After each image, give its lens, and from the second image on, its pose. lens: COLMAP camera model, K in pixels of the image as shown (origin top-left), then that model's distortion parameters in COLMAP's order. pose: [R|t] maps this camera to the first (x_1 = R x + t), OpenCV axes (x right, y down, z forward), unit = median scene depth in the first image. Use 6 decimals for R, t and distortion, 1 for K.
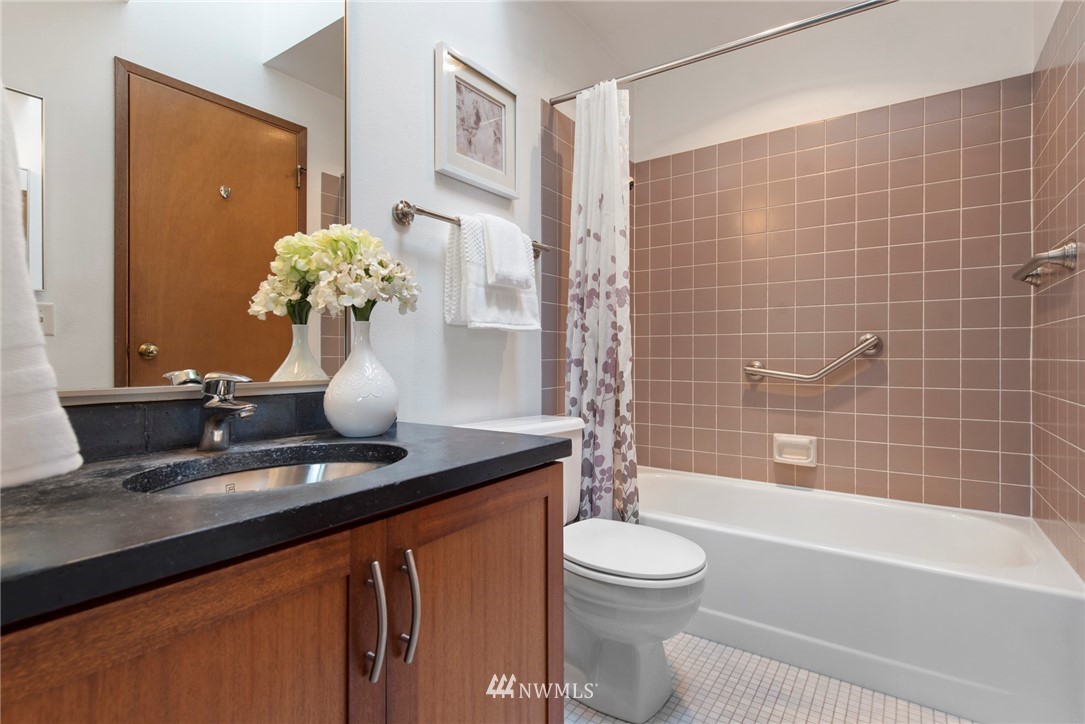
lens RADIAL K [[502.5, 0, 542.5], [0, 502.5, 362.0], [0, 0, 1]] dist [0.001547, -0.000069]
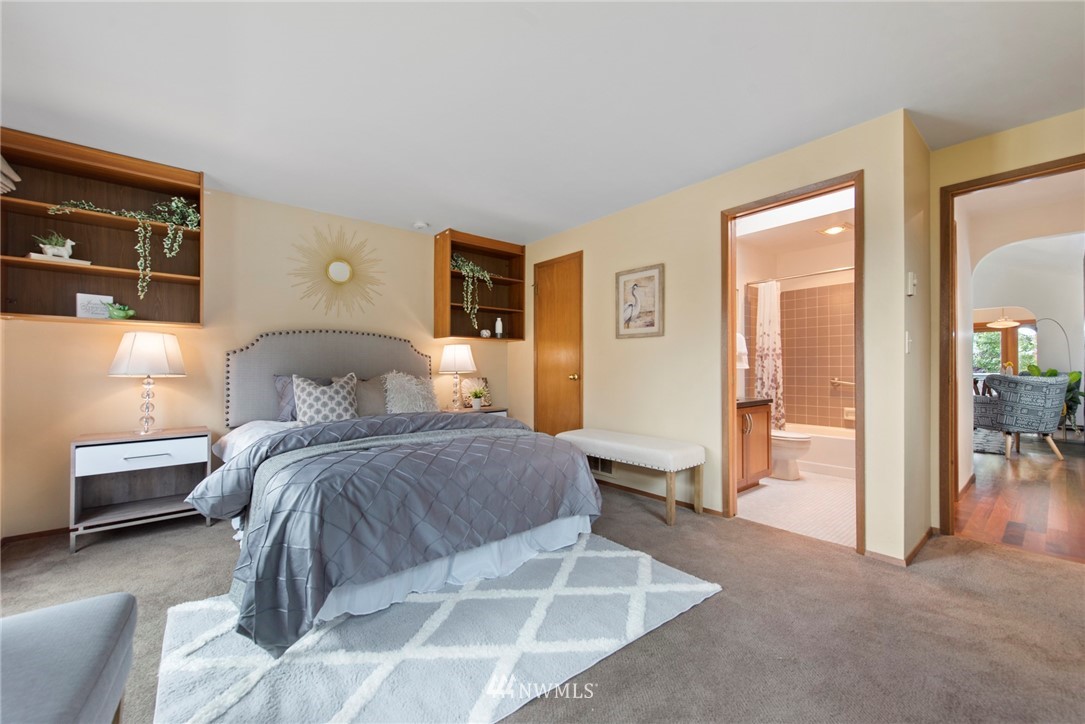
lens RADIAL K [[439.1, 0, 538.8], [0, 439.1, 365.2], [0, 0, 1]] dist [0.021463, -0.007531]
pose [[0.968679, -0.002922, -0.248298, -0.526590], [0.000807, 0.999963, -0.008620, -0.055115], [0.248314, 0.008149, 0.968645, -1.737442]]
